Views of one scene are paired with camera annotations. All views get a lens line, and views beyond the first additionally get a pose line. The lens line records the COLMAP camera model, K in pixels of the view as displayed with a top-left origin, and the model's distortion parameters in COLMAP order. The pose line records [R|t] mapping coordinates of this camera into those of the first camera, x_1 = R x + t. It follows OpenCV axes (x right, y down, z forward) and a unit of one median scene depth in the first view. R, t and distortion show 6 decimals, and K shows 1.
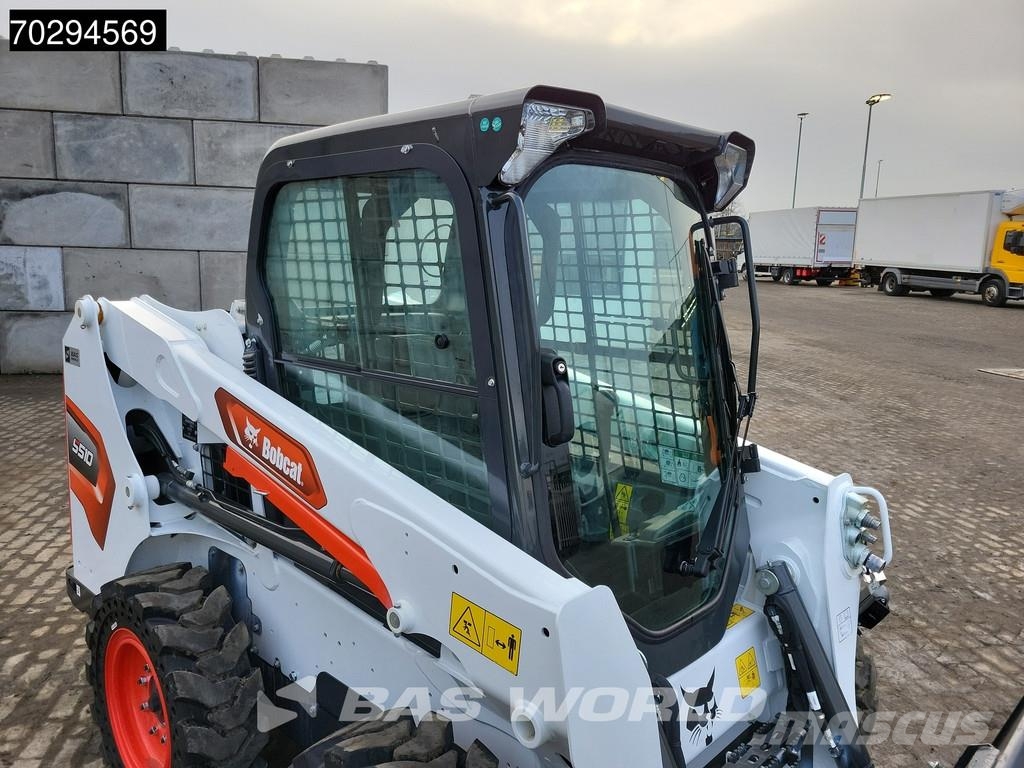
lens RADIAL K [[765.0, 0, 495.3], [0, 765.0, 372.6], [0, 0, 1]] dist [0.064315, -0.049112]
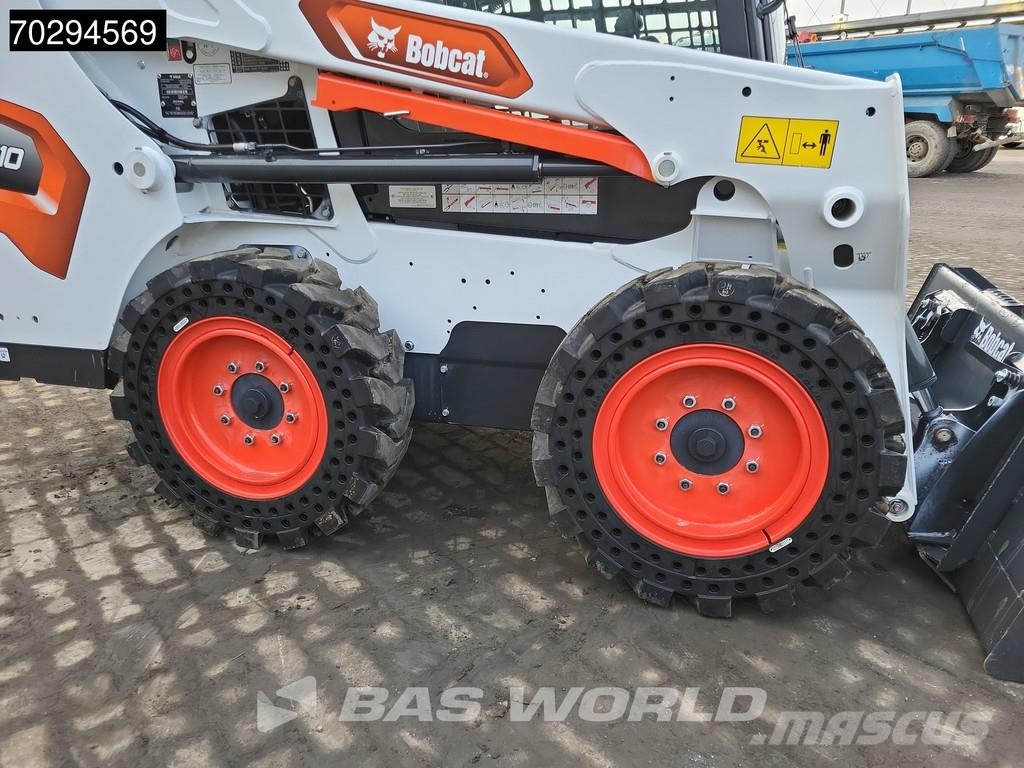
lens RADIAL K [[765.0, 0, 495.3], [0, 765.0, 372.6], [0, 0, 1]] dist [0.064315, -0.049112]
pose [[0.882390, -0.170906, 0.438382, -0.133387], [0.100511, 0.978661, 0.179224, 0.062167], [-0.459657, -0.114083, 0.880738, 0.030528]]
